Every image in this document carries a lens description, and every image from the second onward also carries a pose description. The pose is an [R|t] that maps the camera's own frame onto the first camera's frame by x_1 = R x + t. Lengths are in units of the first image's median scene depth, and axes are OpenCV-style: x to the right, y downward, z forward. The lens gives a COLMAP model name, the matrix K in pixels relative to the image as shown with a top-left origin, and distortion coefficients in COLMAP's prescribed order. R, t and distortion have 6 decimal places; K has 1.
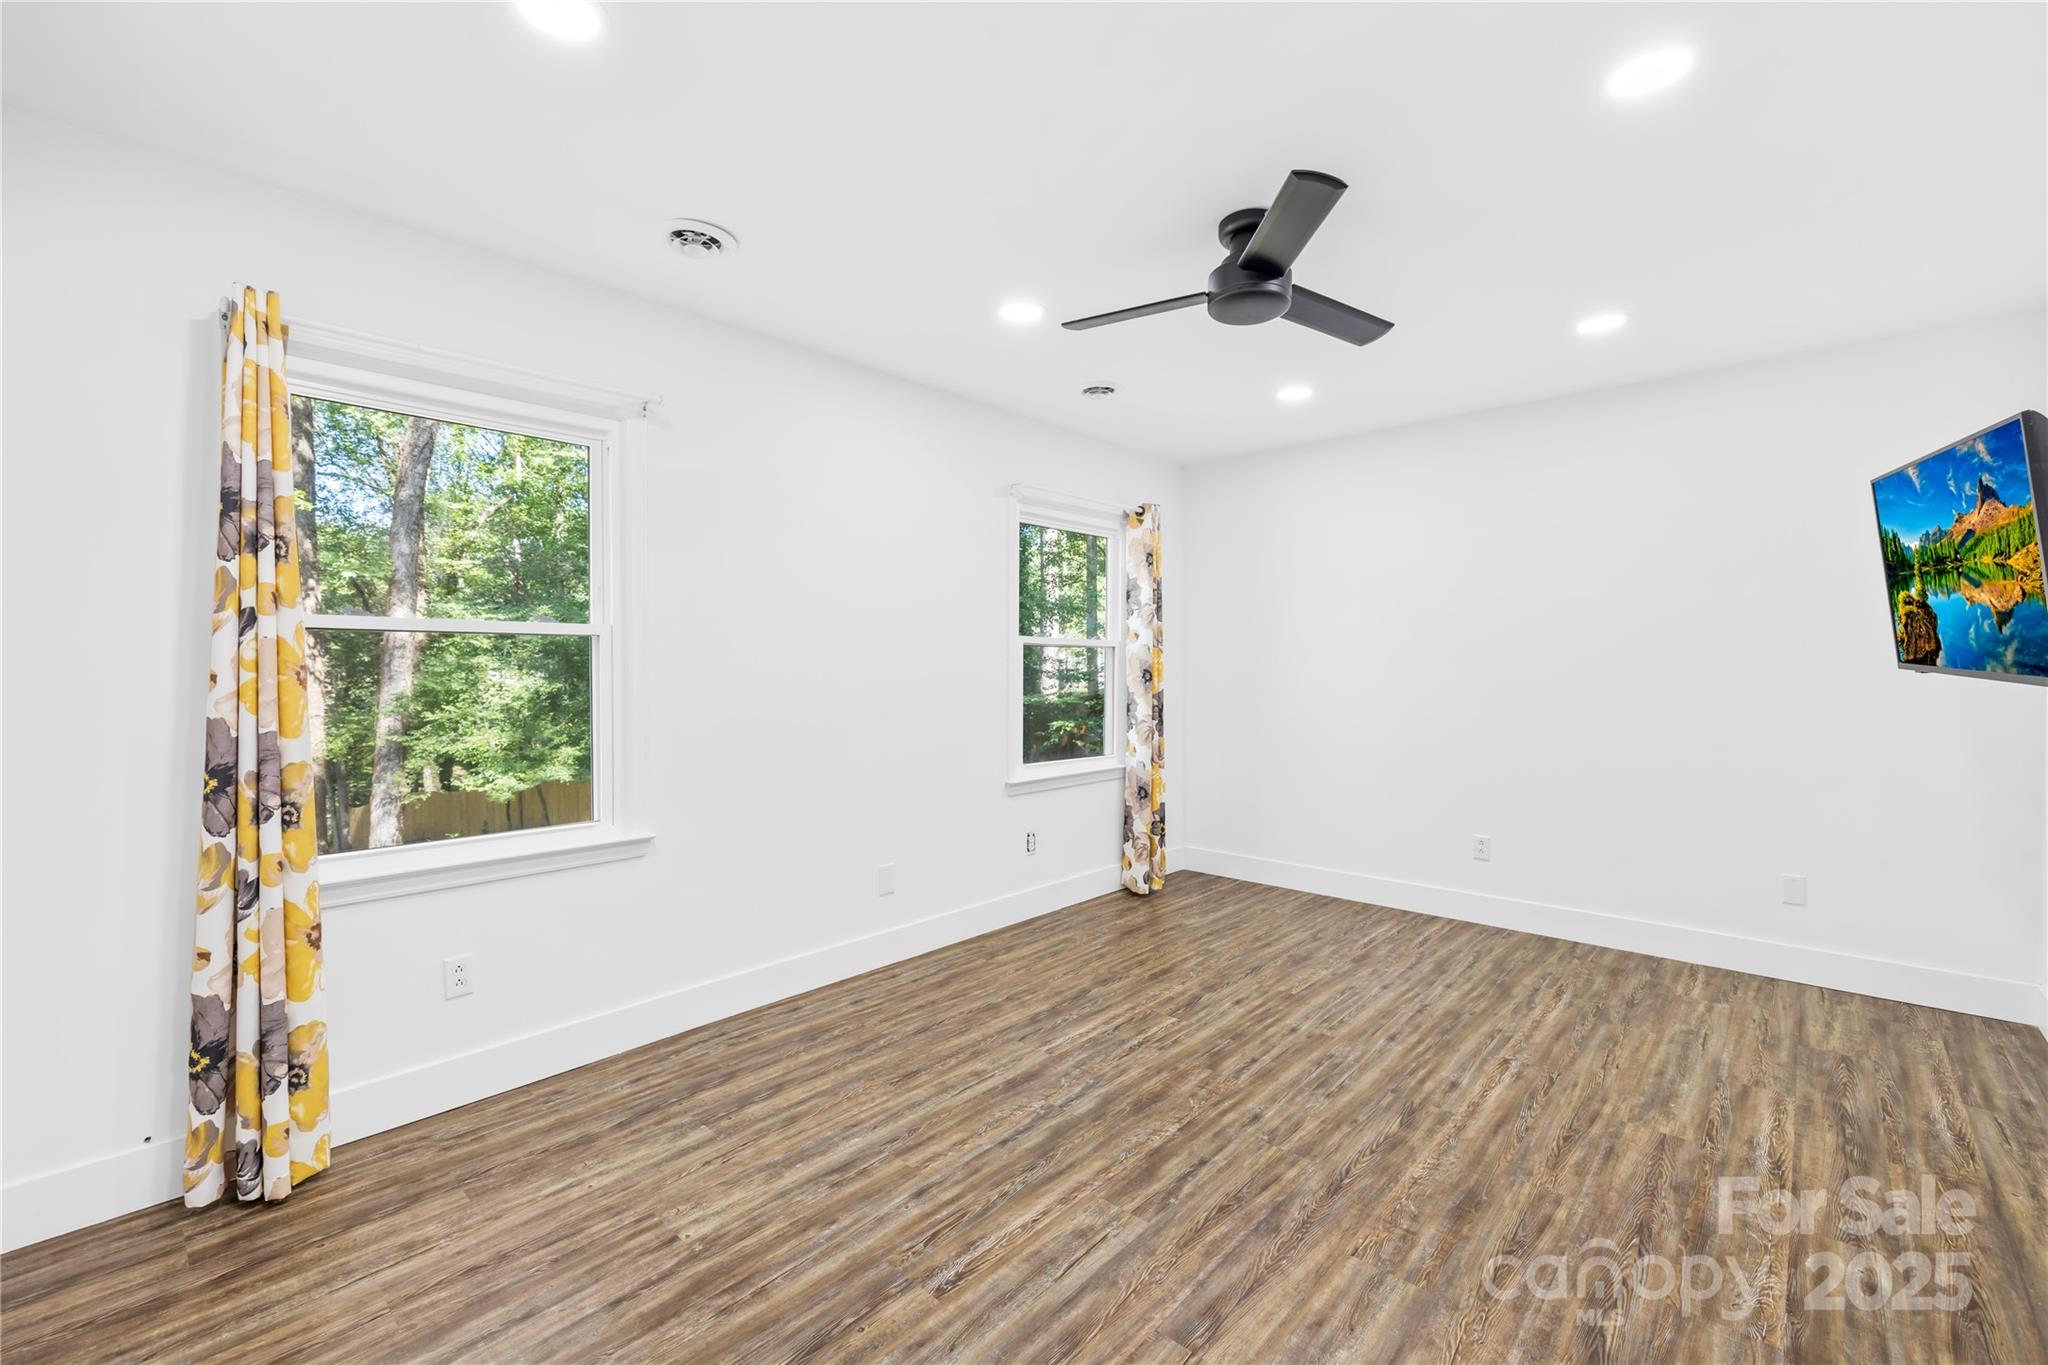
lens RADIAL K [[868.5, 0, 1024.0], [0, 868.5, 682.5], [0, 0, 1]] dist [-0.000700, 0.000252]
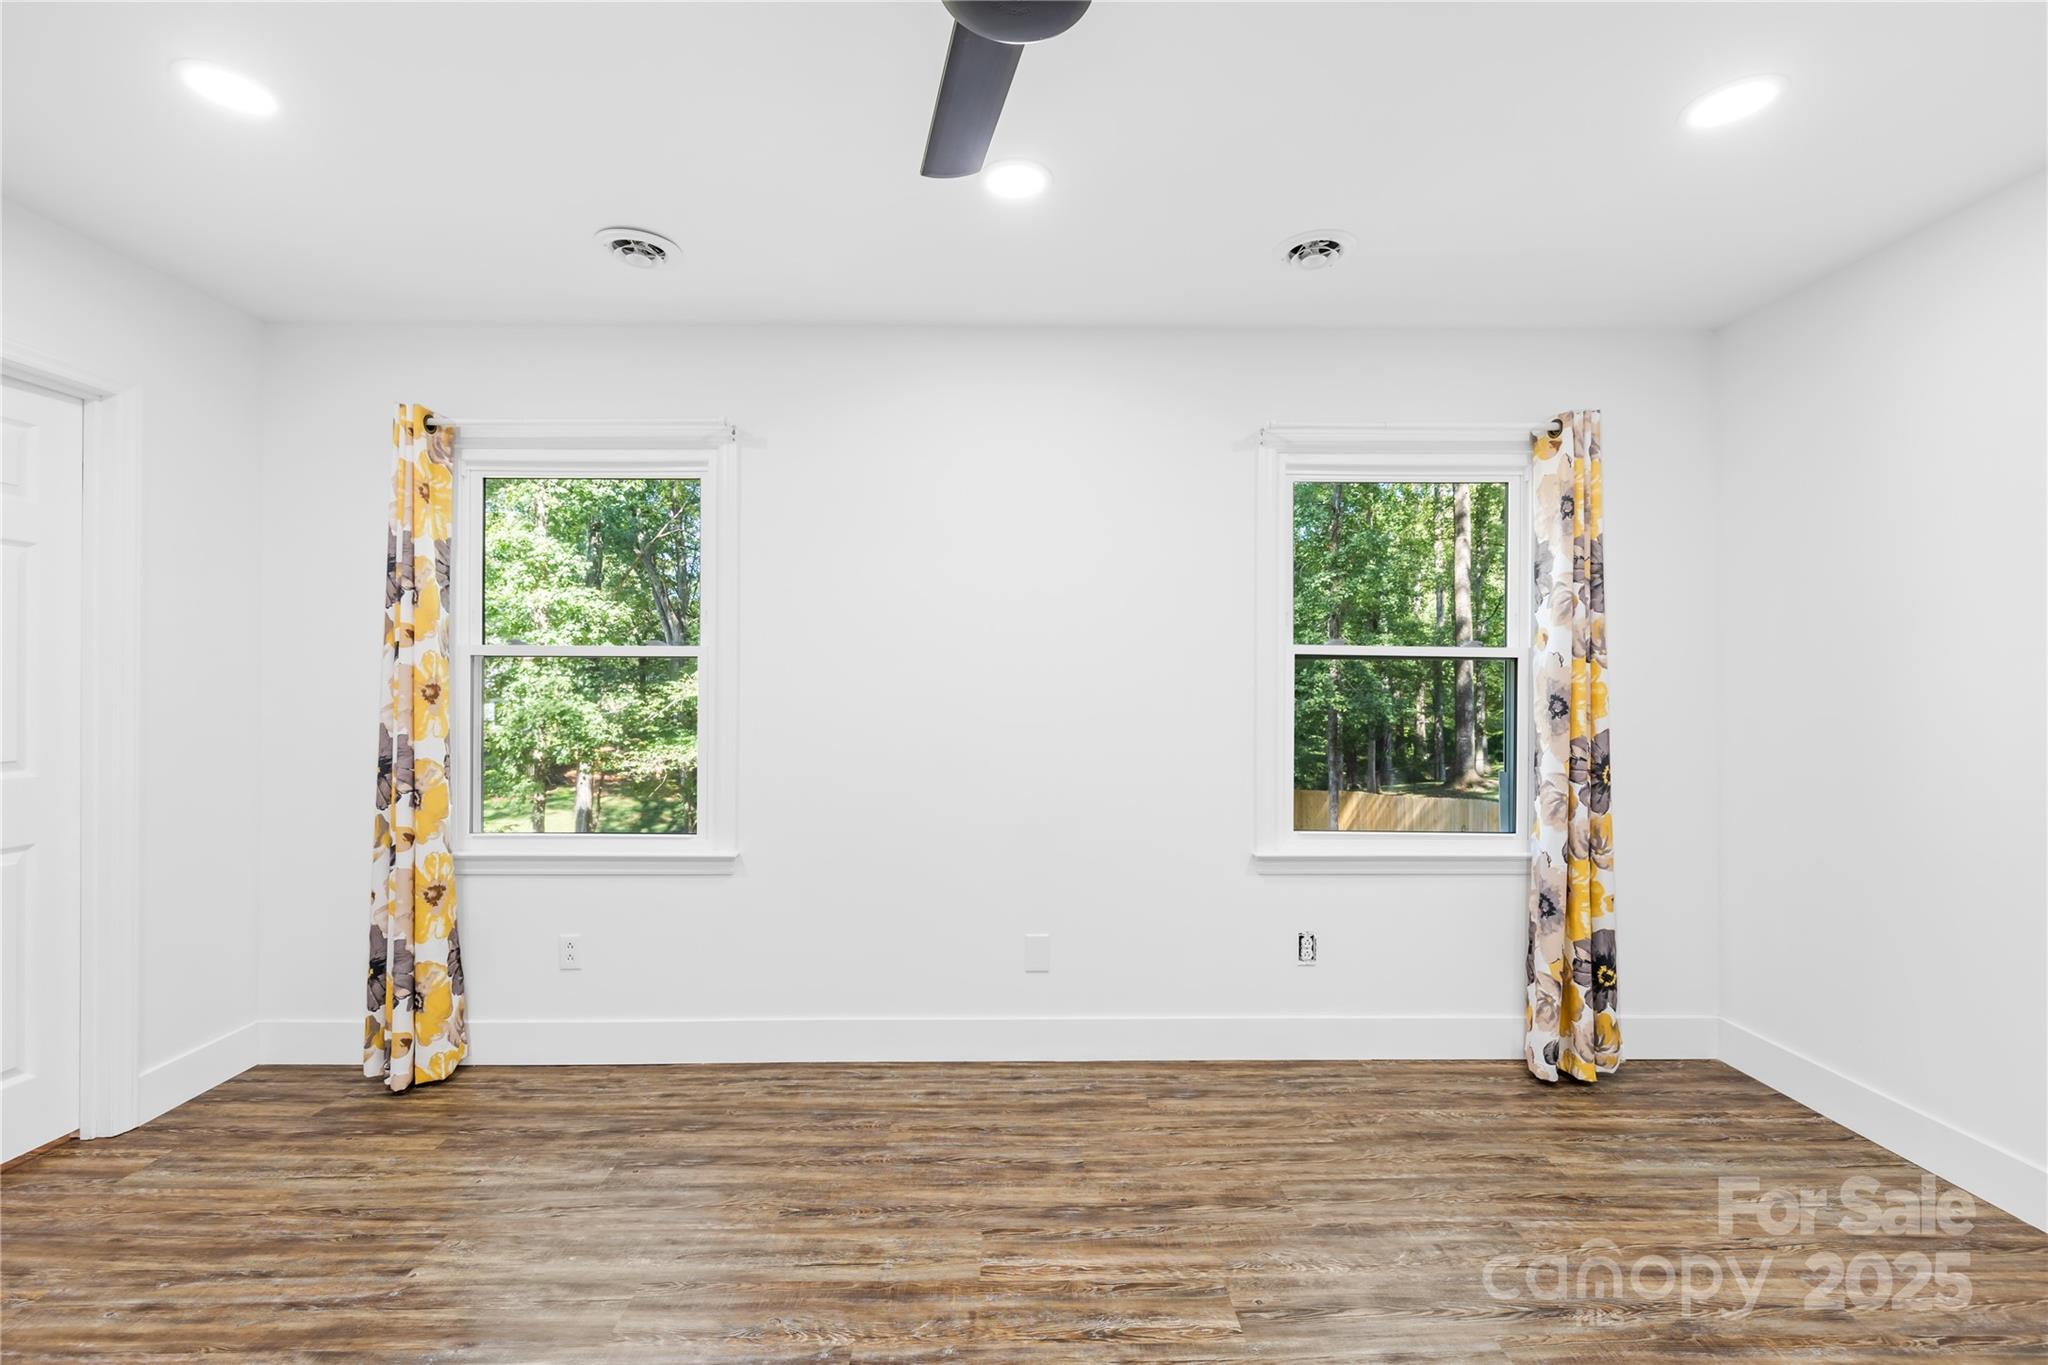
lens RADIAL K [[868.5, 0, 1024.0], [0, 868.5, 682.5], [0, 0, 1]] dist [-0.000700, 0.000252]
pose [[0.682525, 0.003389, -0.730854, 0.446888], [-0.017681, 0.999773, -0.011875, -0.014363], [0.730648, 0.021027, 0.682430, 0.468327]]
